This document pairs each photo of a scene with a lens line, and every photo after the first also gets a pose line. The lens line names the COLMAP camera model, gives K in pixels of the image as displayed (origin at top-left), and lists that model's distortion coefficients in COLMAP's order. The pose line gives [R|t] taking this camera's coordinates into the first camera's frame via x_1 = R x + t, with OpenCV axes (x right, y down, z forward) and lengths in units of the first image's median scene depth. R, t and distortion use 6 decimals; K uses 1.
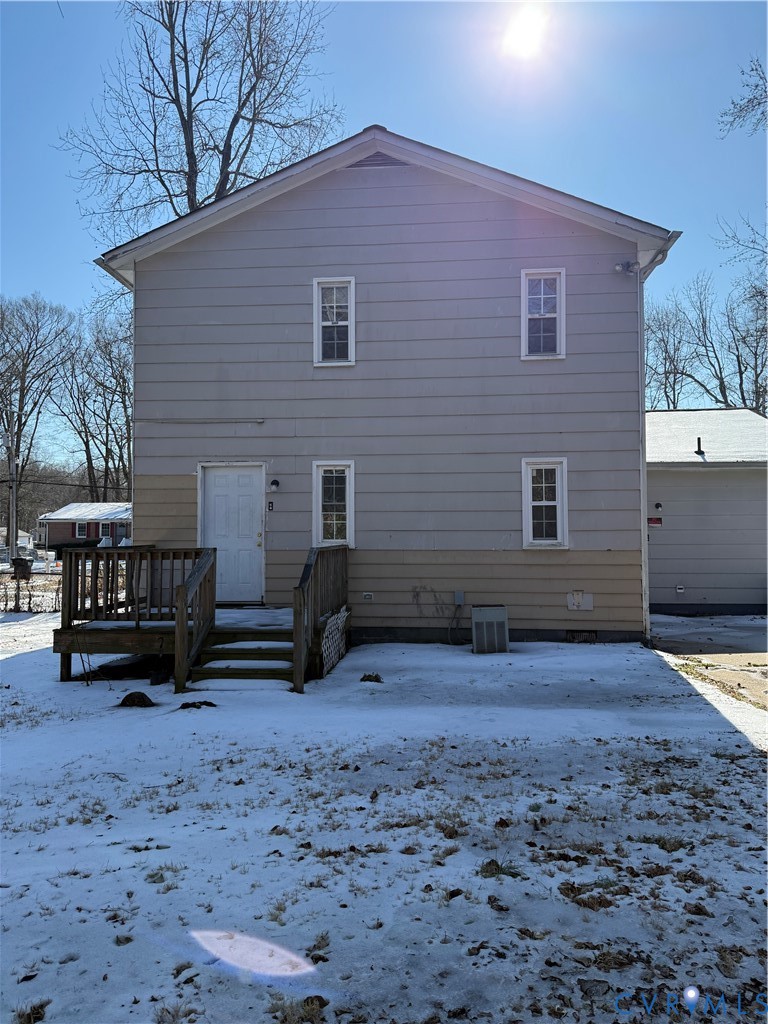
lens RADIAL K [[705.9, 0, 366.1], [0, 705.9, 513.5], [0, 0, 1]] dist [0.113888, -0.143561]
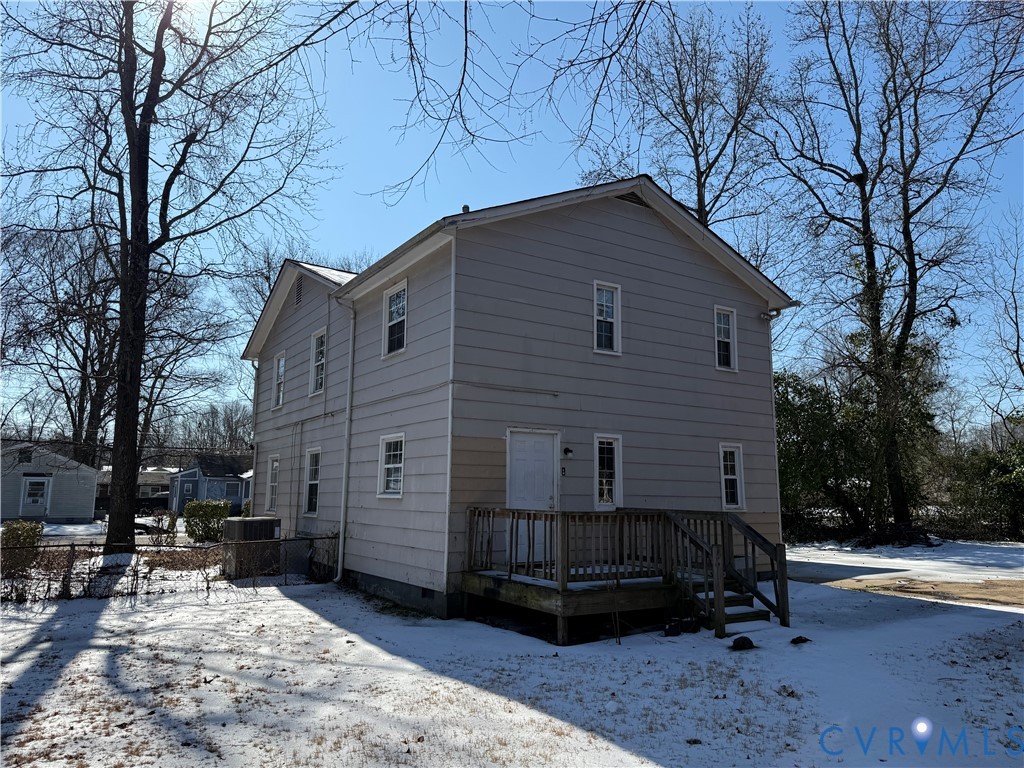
lens RADIAL K [[705.9, 0, 512.0], [0, 705.9, 384.0], [0, 0, 1]] dist [0.113888, -0.143561]
pose [[0.792852, 0.103094, 0.600631, -0.878138], [-0.040755, 0.992350, -0.116532, -0.014000], [-0.608050, 0.067914, 0.790988, 0.163853]]
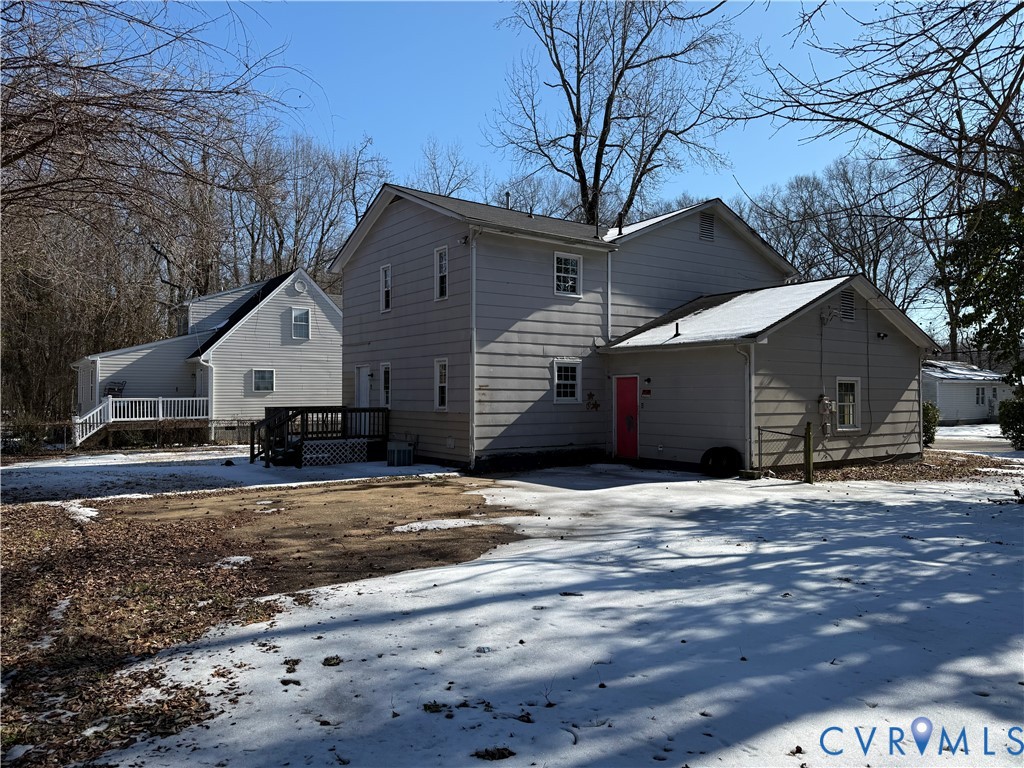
lens RADIAL K [[705.9, 0, 512.0], [0, 705.9, 384.0], [0, 0, 1]] dist [0.113888, -0.143561]
pose [[0.666055, -0.009110, -0.745847, 1.567247], [0.021176, 0.999753, 0.006699, -0.023280], [0.745602, -0.020256, 0.666084, -0.001395]]
